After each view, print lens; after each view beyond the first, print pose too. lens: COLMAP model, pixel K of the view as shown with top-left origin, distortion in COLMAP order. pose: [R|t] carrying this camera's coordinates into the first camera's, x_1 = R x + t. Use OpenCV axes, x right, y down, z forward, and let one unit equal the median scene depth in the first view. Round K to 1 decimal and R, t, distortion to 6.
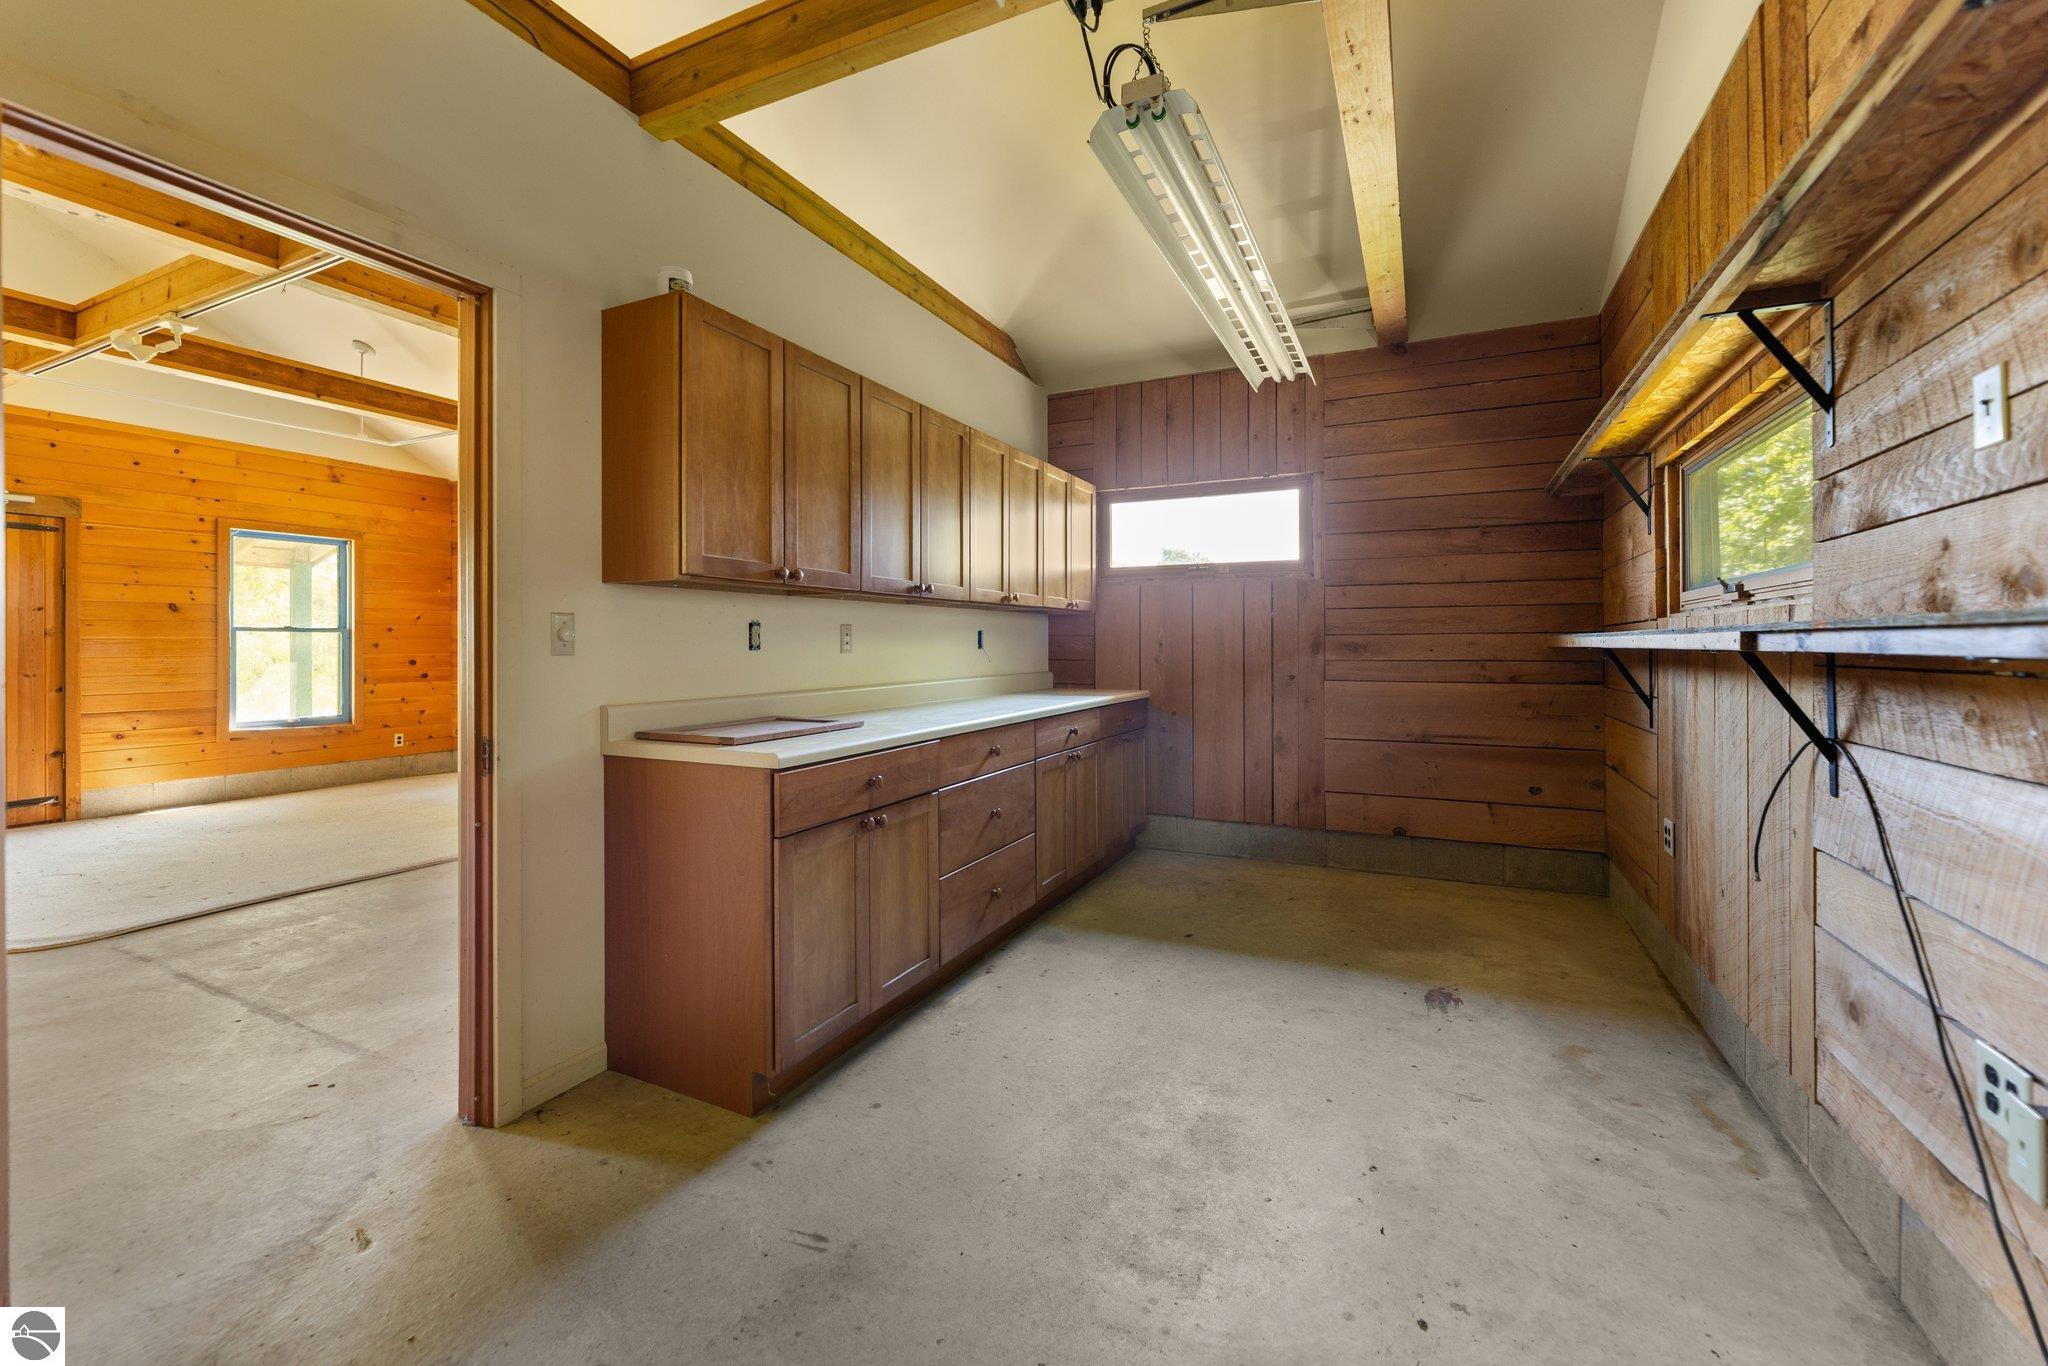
lens RADIAL K [[838.2, 0, 1010.6], [0, 838.2, 645.0], [0, 0, 1]] dist [0.000887, -0.000030]
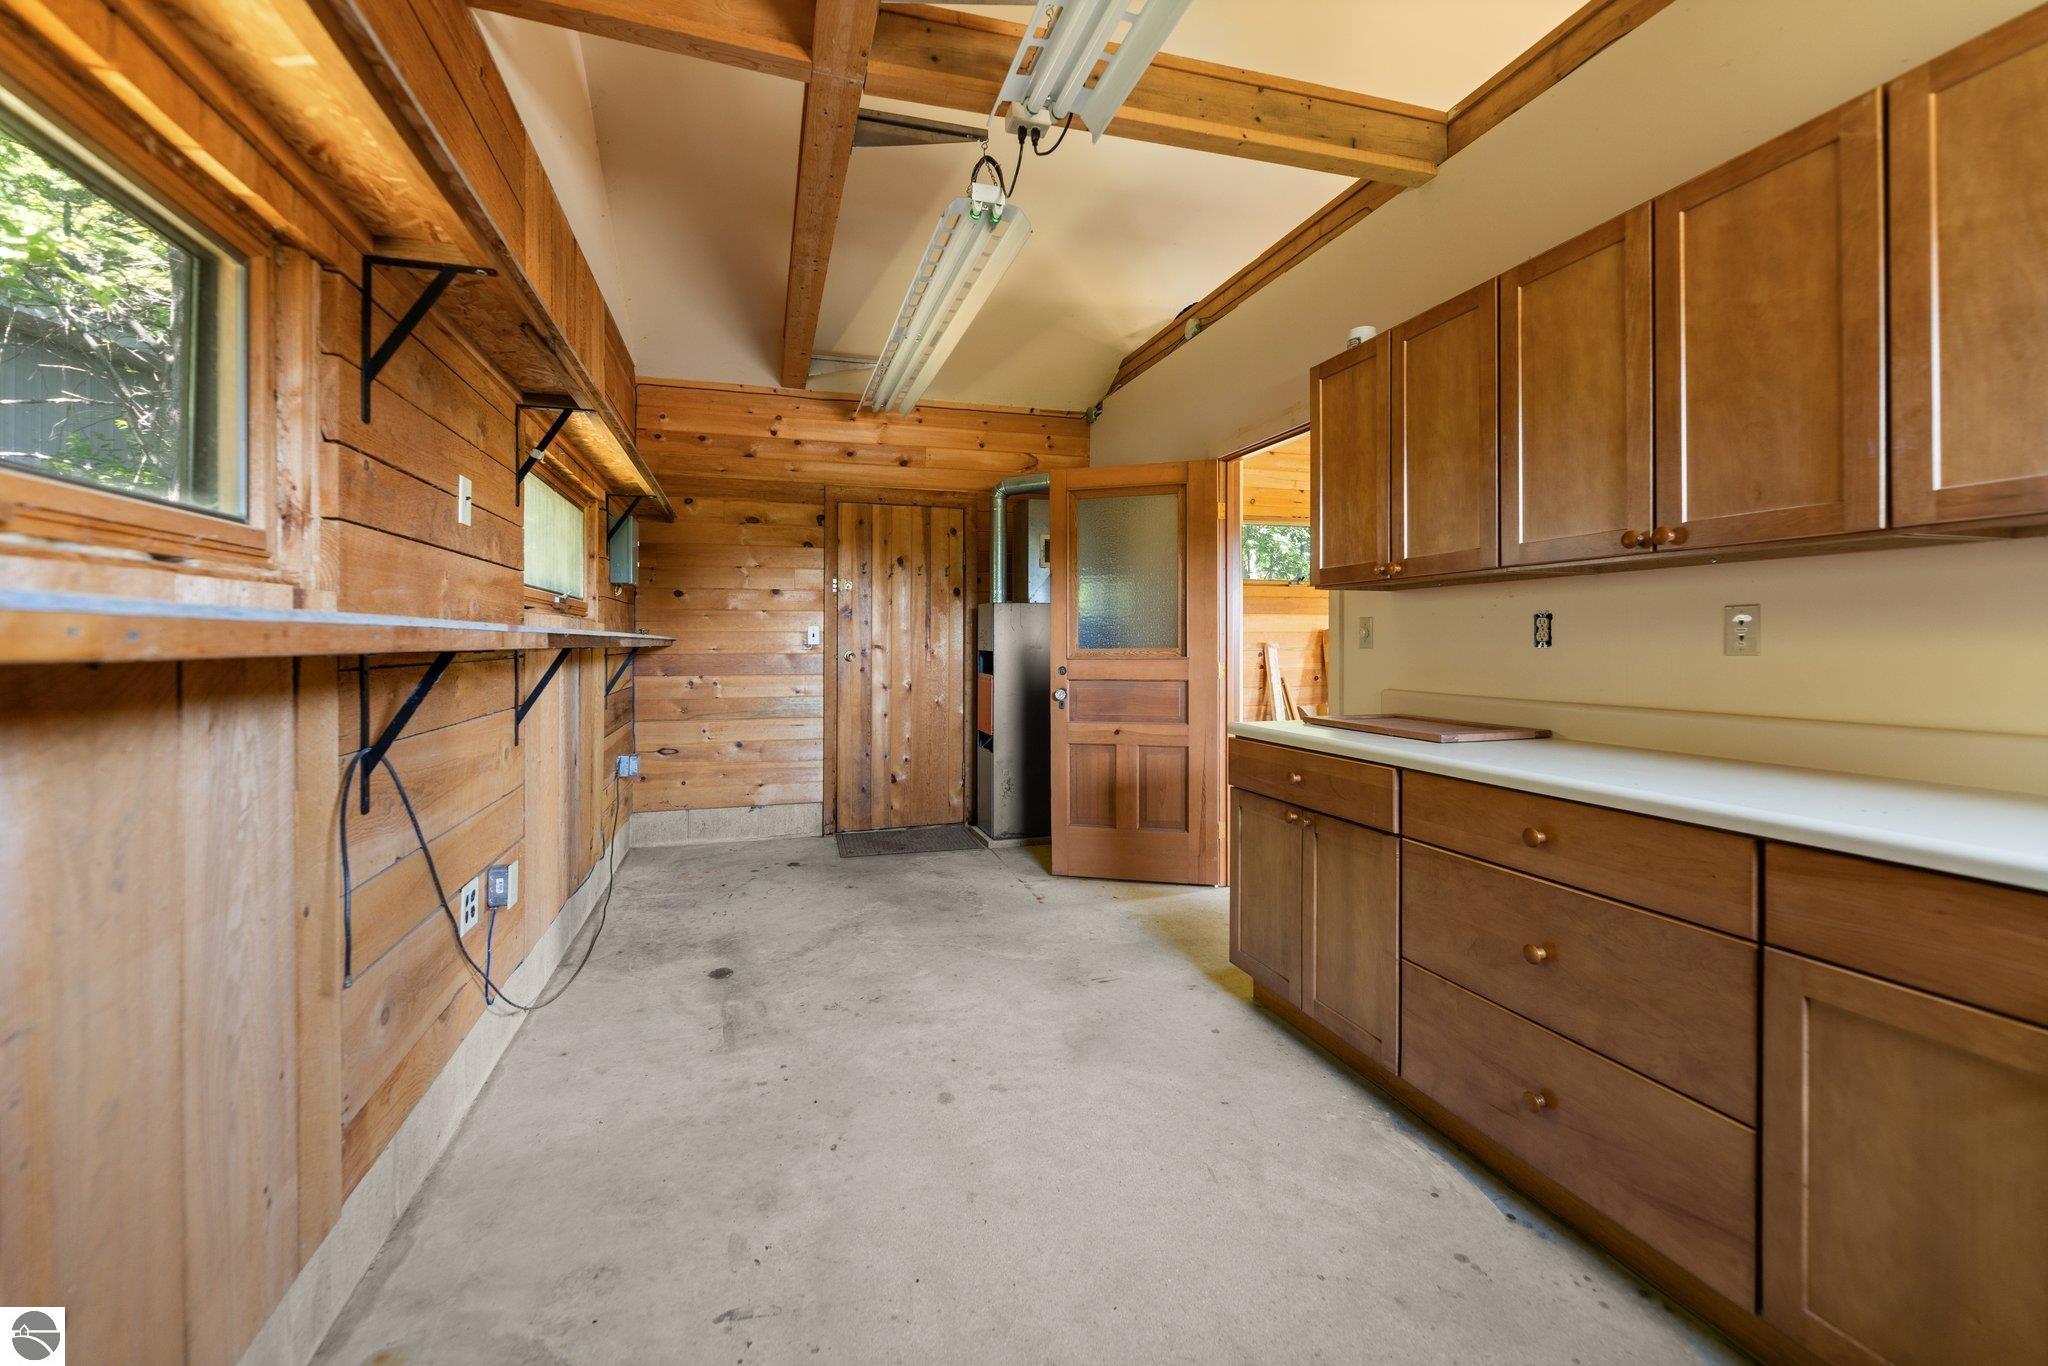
lens RADIAL K [[838.2, 0, 1010.6], [0, 838.2, 645.0], [0, 0, 1]] dist [0.000887, -0.000030]
pose [[-0.732860, 0.004663, -0.680364, 0.933971], [0.002984, 0.999989, 0.003640, 0.000128], [0.680373, 0.000637, -0.732865, 1.828808]]
